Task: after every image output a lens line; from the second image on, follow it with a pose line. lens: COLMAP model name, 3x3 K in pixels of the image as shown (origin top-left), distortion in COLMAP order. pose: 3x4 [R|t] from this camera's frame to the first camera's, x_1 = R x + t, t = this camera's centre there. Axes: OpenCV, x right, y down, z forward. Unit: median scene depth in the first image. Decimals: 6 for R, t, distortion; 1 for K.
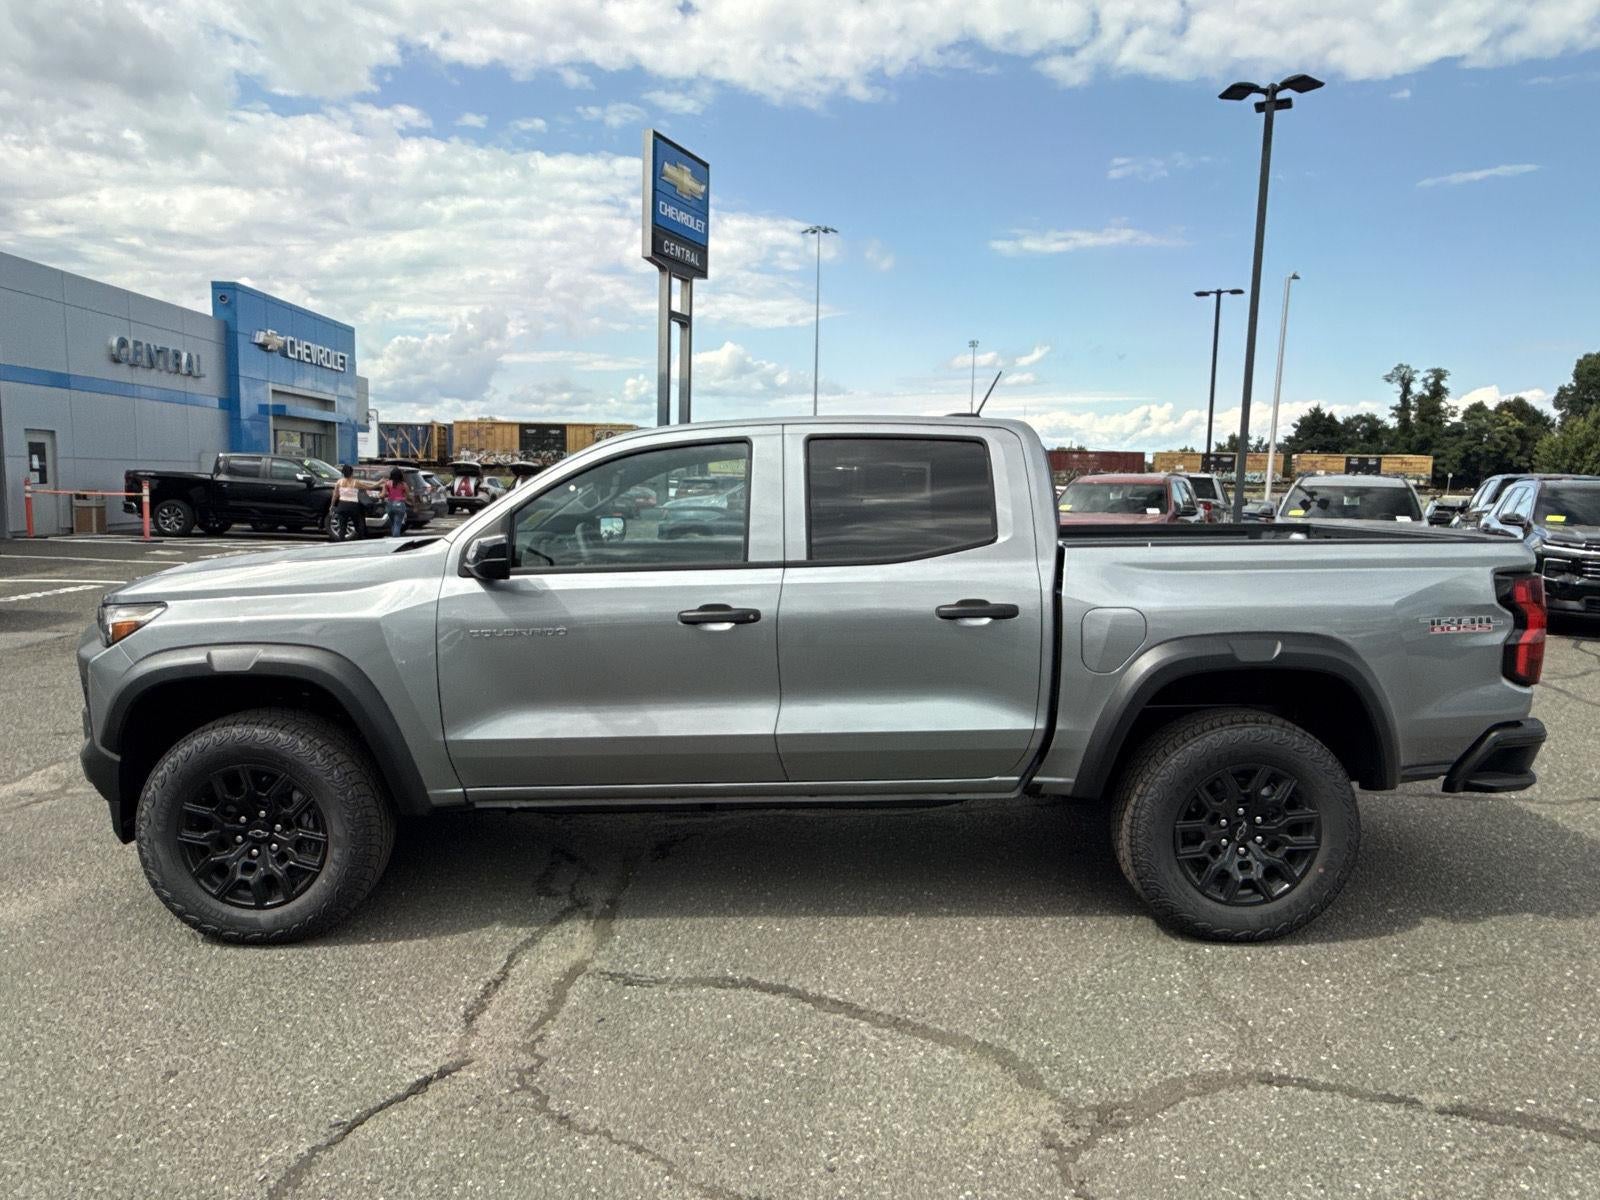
lens RADIAL K [[1053.0, 0, 800.0], [0, 1053.0, 600.0], [0, 0, 1]] dist [0.007524, 0.000815]
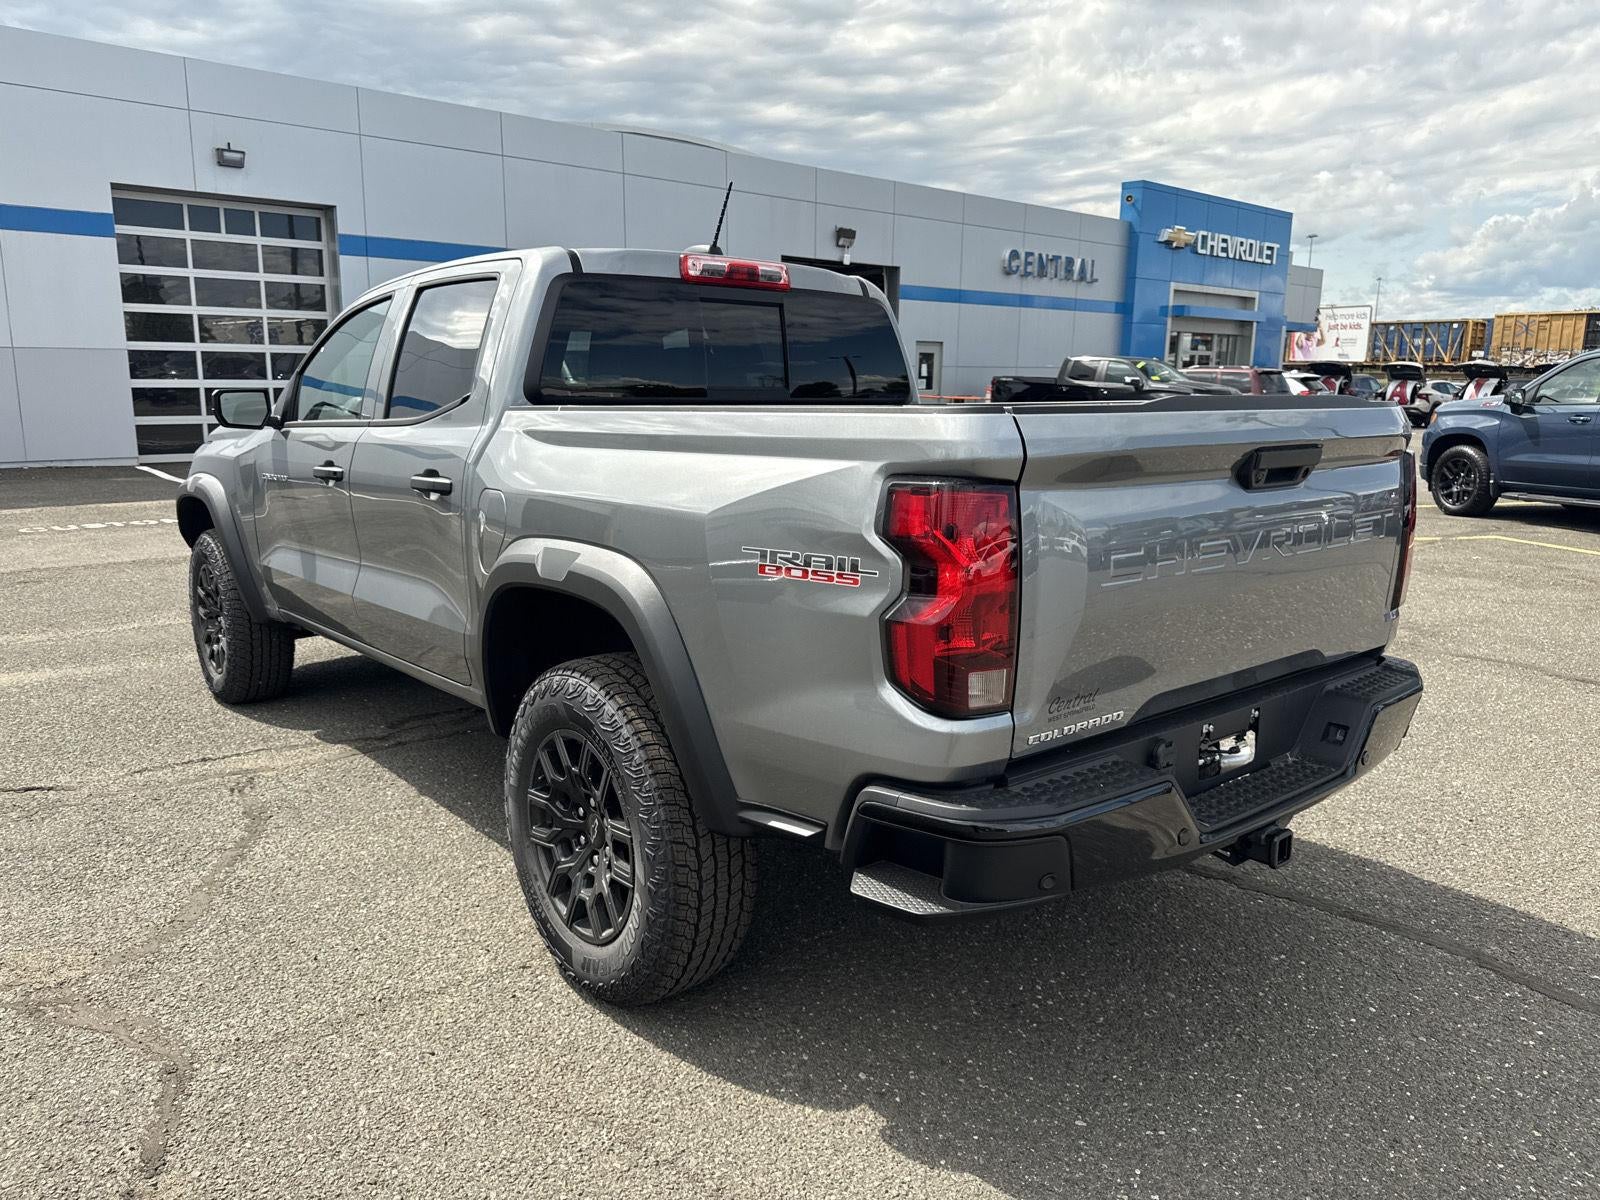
lens RADIAL K [[1148.8, 0, 819.2], [0, 1148.8, 593.4], [0, 0, 1]] dist [0.004495, -0.011380]
pose [[0.632368, 0.132631, -0.763230, 0.117997], [-0.085743, 0.991164, 0.101199, -0.002392], [0.769909, 0.001447, 0.638153, 0.071537]]
